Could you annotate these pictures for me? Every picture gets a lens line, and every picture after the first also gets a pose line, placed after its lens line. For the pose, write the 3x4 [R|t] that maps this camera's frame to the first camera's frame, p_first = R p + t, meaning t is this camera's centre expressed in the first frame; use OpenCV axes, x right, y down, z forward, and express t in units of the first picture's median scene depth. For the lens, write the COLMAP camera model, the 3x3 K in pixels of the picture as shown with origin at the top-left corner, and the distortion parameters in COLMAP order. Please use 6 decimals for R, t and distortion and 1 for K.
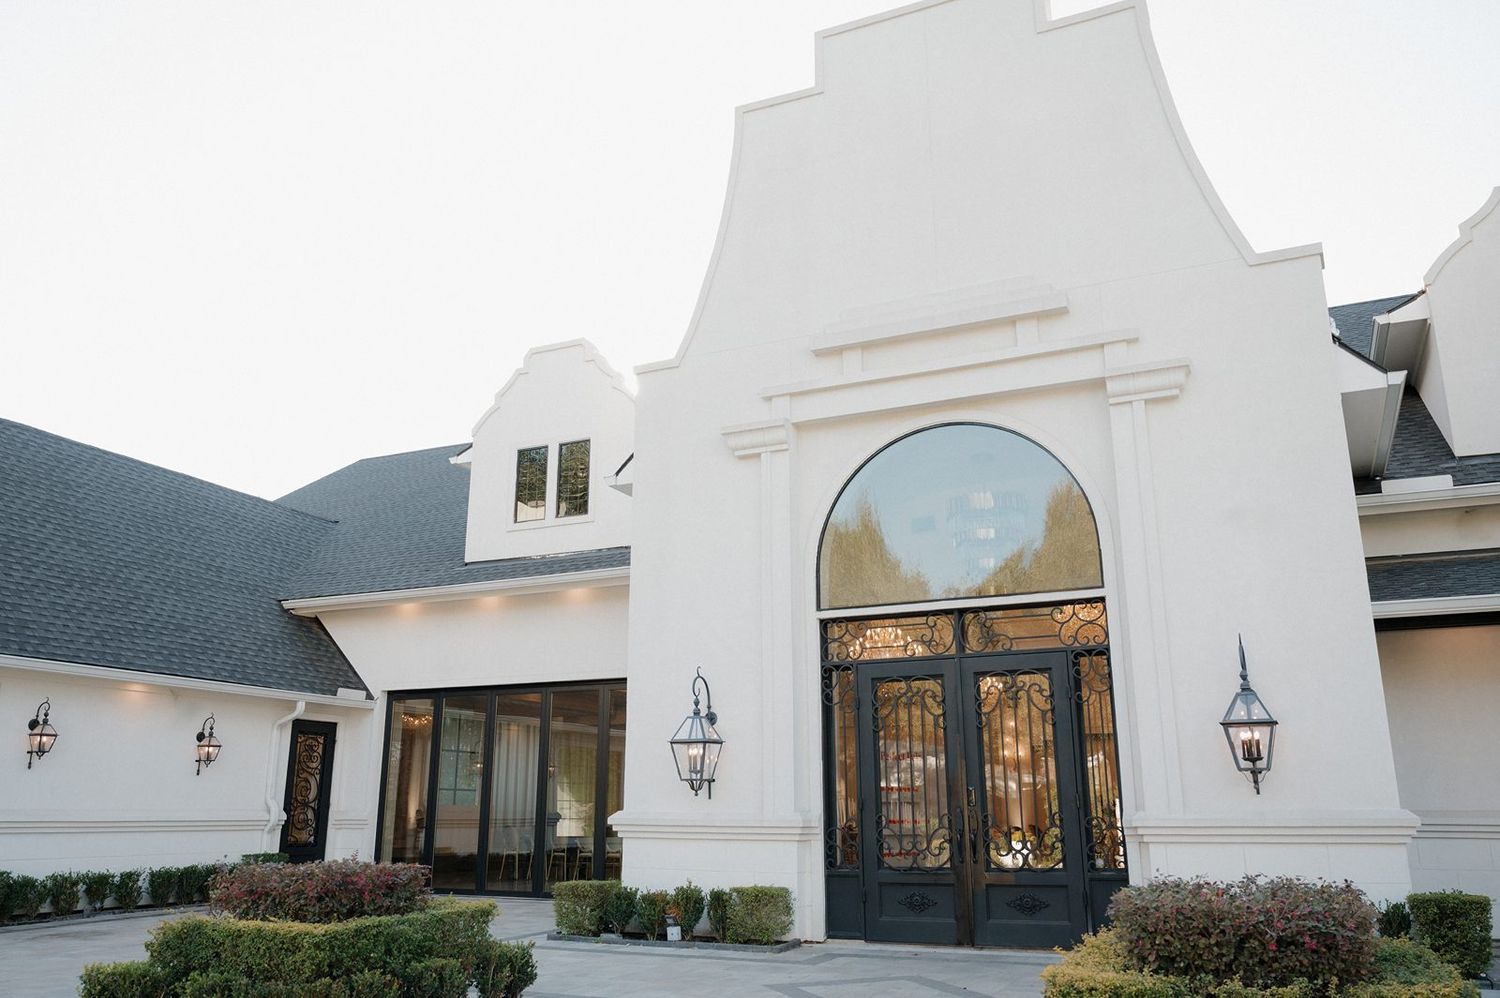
lens RADIAL K [[1149.9, 0, 748.5], [0, 1149.9, 466.9], [0, 0, 1]] dist [-0.000437, -0.001081]
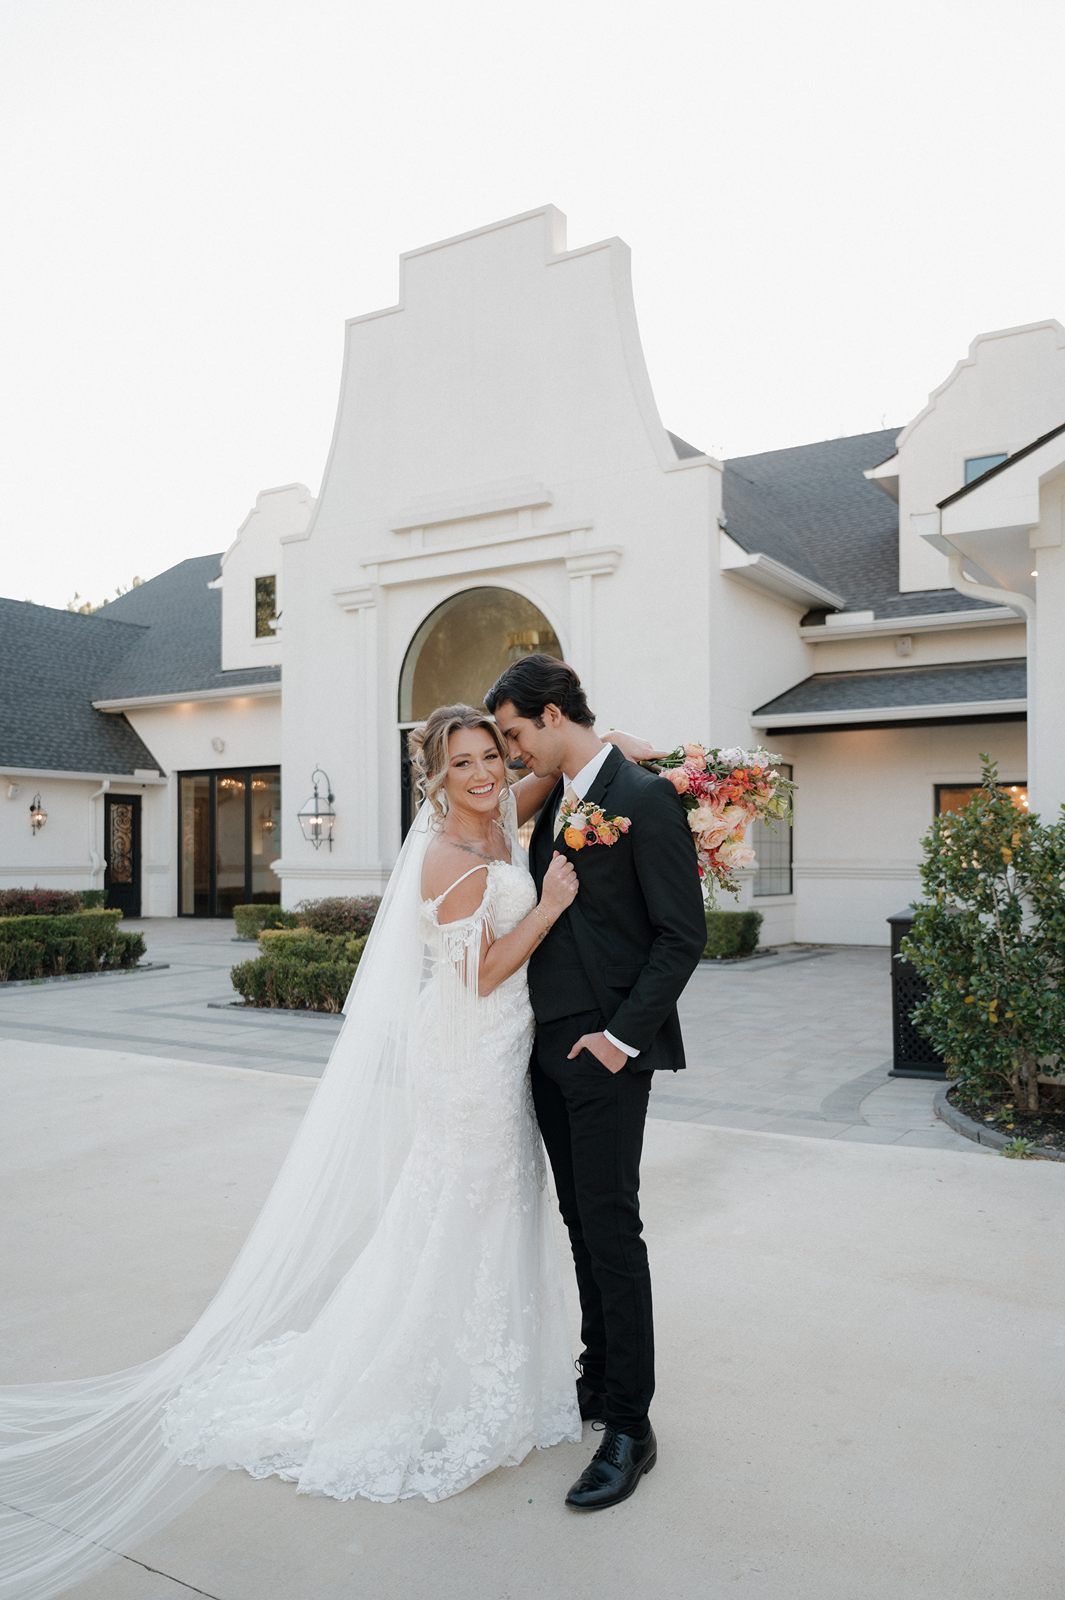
lens RADIAL K [[1226.5, 0, 532.5], [0, 1226.5, 800.0], [0, 0, 1]] dist [-0.000437, -0.001081]
pose [[0.990924, -0.008892, -0.134128, 0.300172], [0.041115, 0.970039, 0.239444, -0.096871], [0.127980, -0.242785, 0.961601, -0.315037]]
